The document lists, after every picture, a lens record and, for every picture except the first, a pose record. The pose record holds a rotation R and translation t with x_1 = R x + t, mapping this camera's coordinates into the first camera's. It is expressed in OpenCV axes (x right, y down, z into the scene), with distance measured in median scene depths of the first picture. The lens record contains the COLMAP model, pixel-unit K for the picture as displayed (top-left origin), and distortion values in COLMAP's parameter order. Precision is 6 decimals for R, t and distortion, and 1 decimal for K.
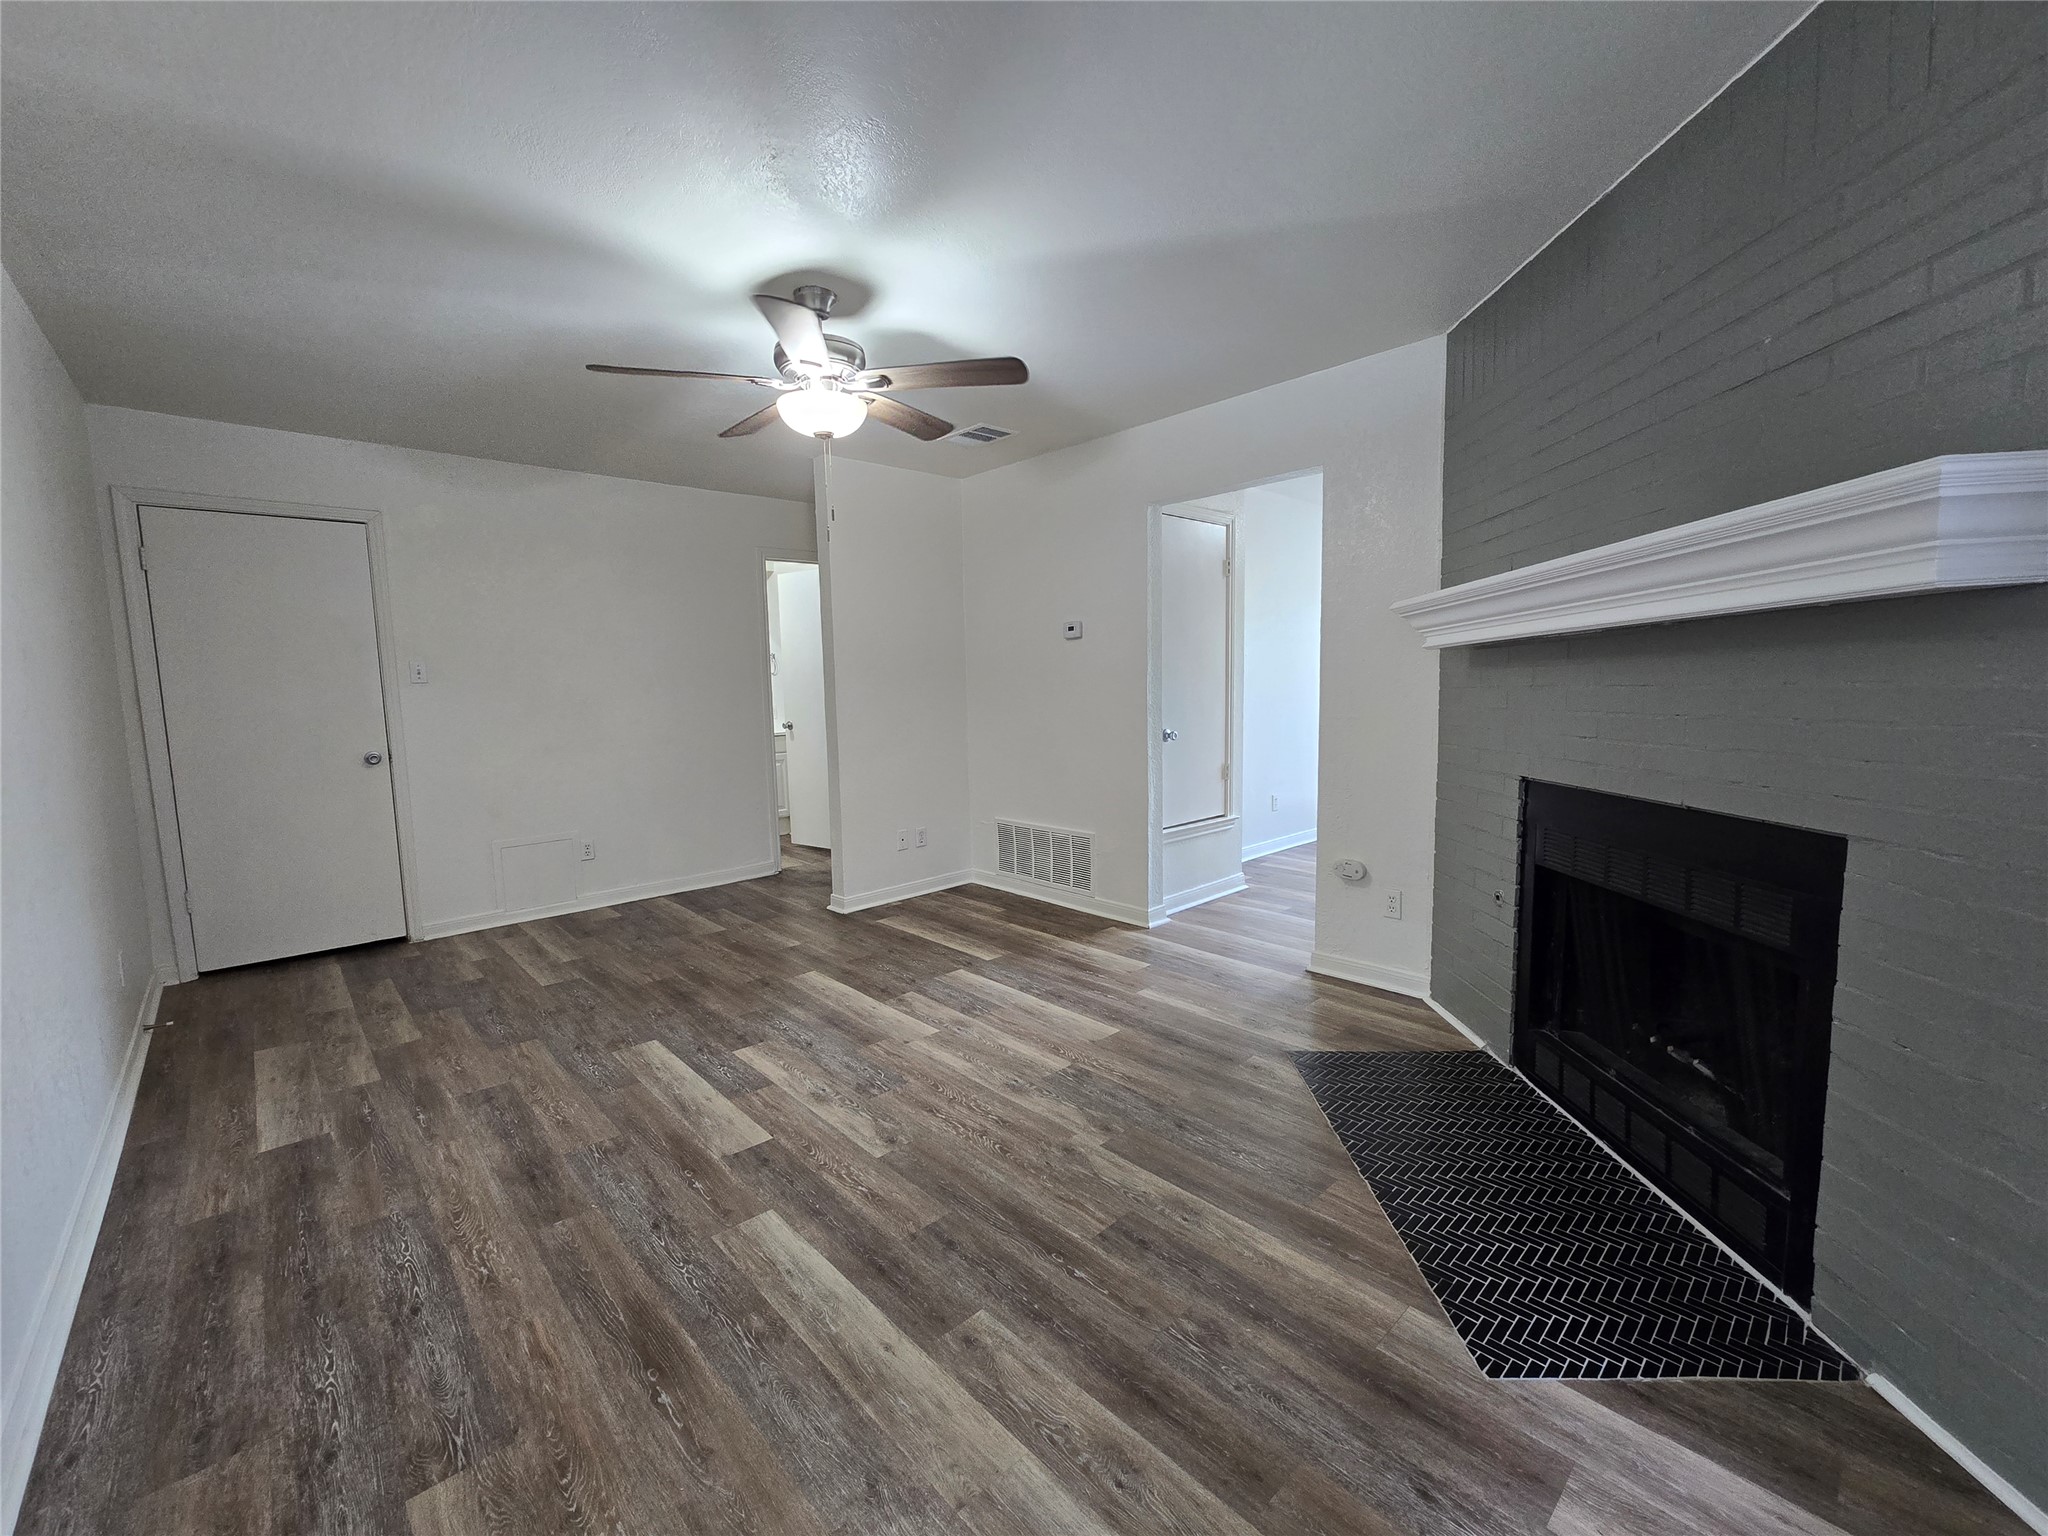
lens RADIAL K [[839.0, 0, 1029.0], [0, 839.0, 765.3], [0, 0, 1]] dist [-0.005421, 0.000963]
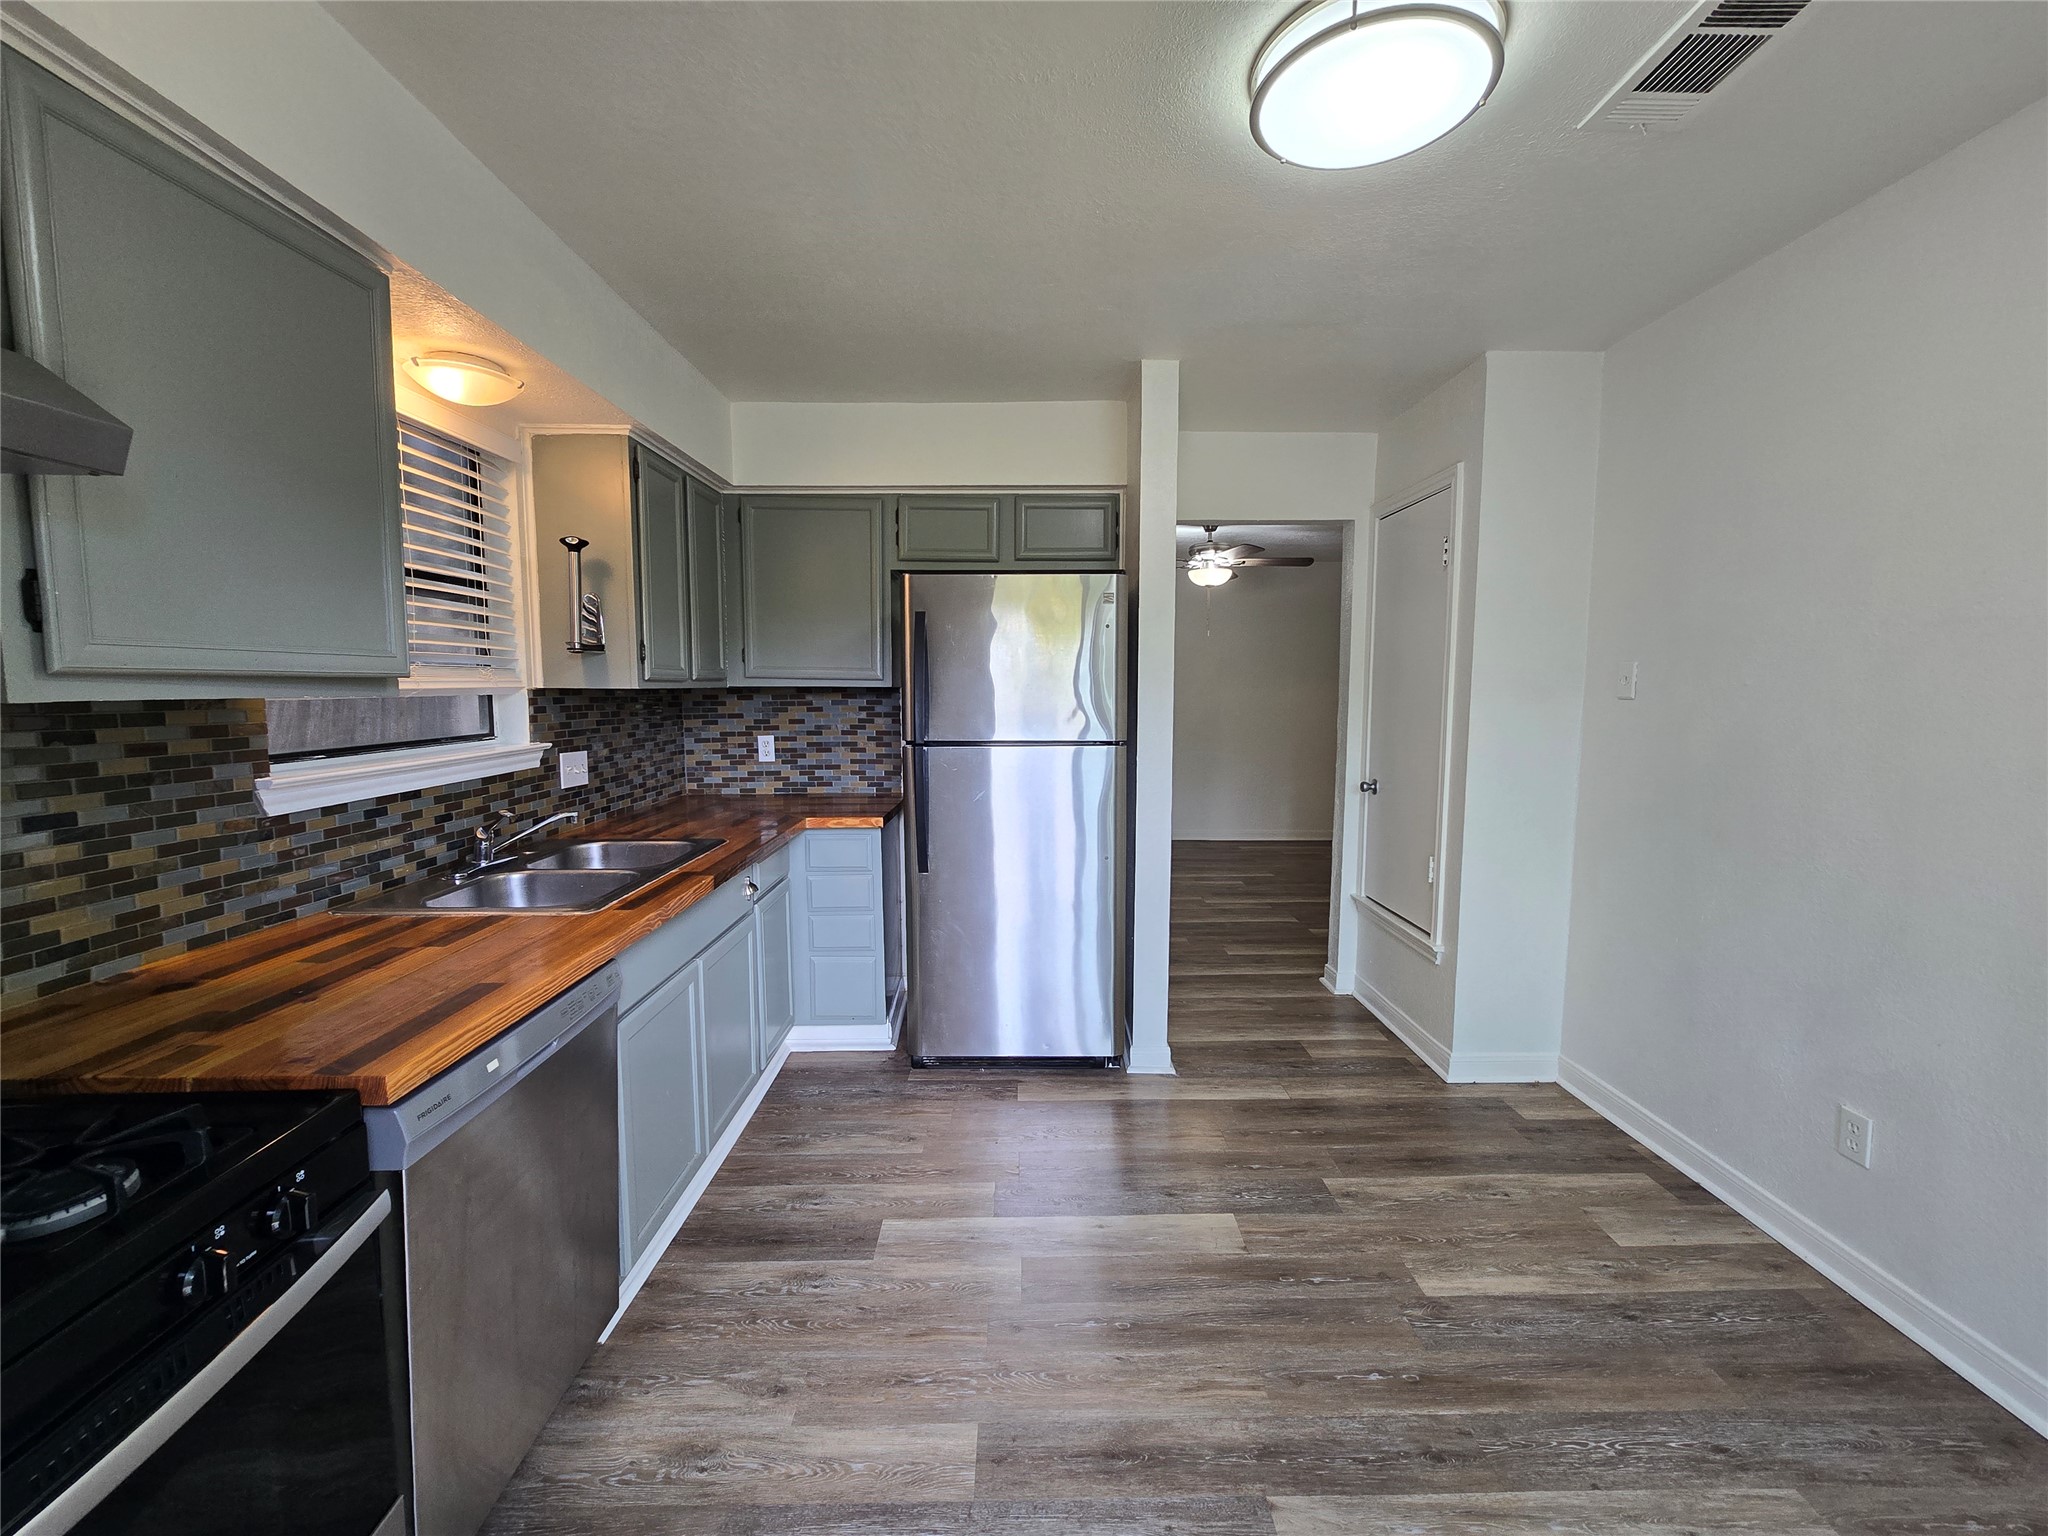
lens RADIAL K [[839.0, 0, 1024.3], [0, 839.0, 767.2], [0, 0, 1]] dist [-0.005421, 0.000963]
pose [[-0.679903, 0.084863, -0.728375, 1.563563], [-0.063356, 0.982769, 0.173641, -0.253568], [0.730560, 0.164206, -0.662811, 2.106779]]
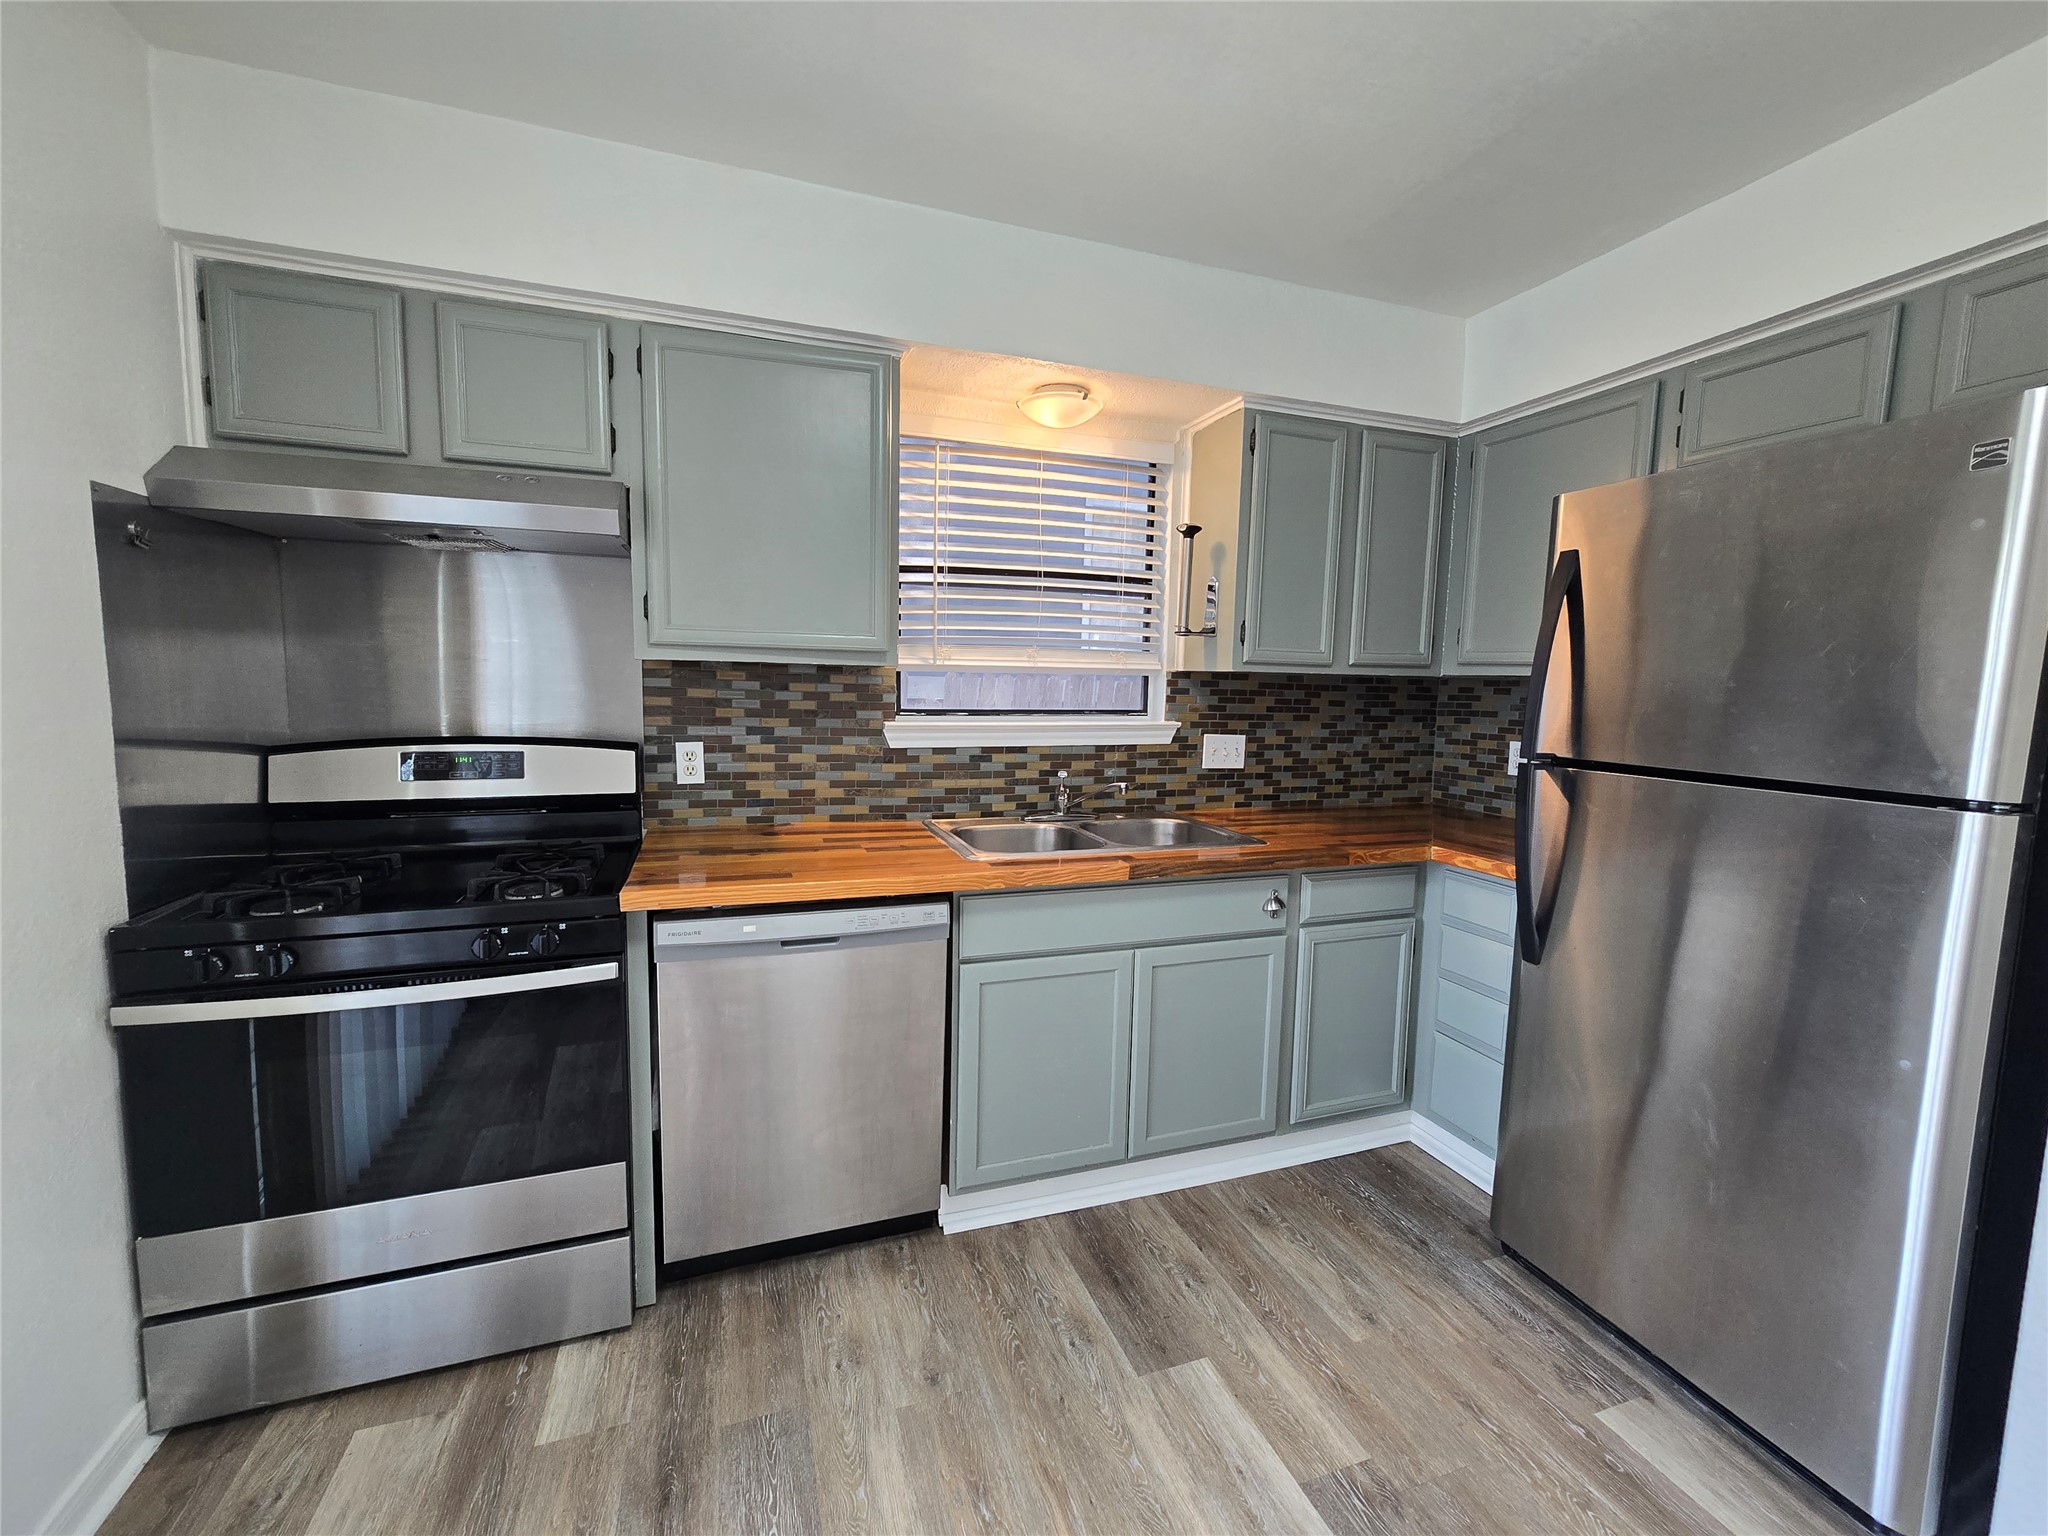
lens RADIAL K [[839.0, 0, 1027.6], [0, 839.0, 761.2], [0, 0, 1]] dist [-0.005421, 0.000963]
pose [[-0.914925, -0.044628, 0.401148, 1.003664], [0.031294, 0.983033, 0.180738, -0.225025], [-0.402408, 0.177916, -0.898006, 2.074256]]
